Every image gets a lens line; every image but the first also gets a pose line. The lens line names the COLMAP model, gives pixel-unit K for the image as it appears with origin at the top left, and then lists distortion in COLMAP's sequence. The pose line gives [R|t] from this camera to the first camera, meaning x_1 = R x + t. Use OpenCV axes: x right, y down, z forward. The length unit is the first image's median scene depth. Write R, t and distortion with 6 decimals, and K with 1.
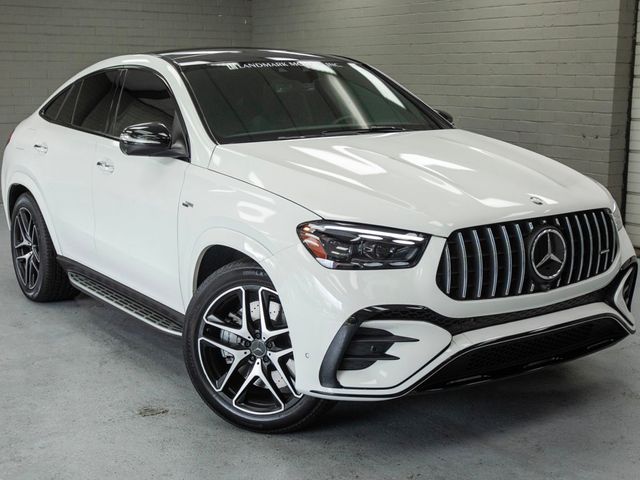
lens RADIAL K [[927.6, 0, 298.0], [0, 927.6, 263.4], [0, 0, 1]] dist [0.038454, 0.000000]
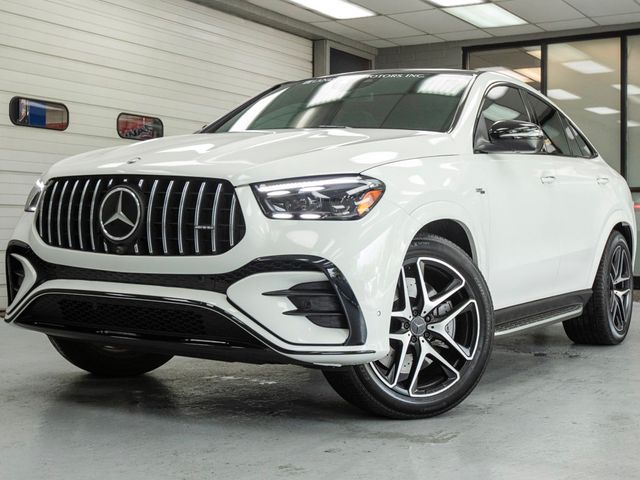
lens RADIAL K [[927.6, 0, 332.5], [0, 927.6, 265.9], [0, 0, 1]] dist [0.038454, 0.000000]
pose [[0.450004, 0.083729, -0.889093, 1.136887], [-0.214234, 0.976644, -0.016458, 0.009984], [0.866949, 0.197880, 0.457431, 0.720603]]
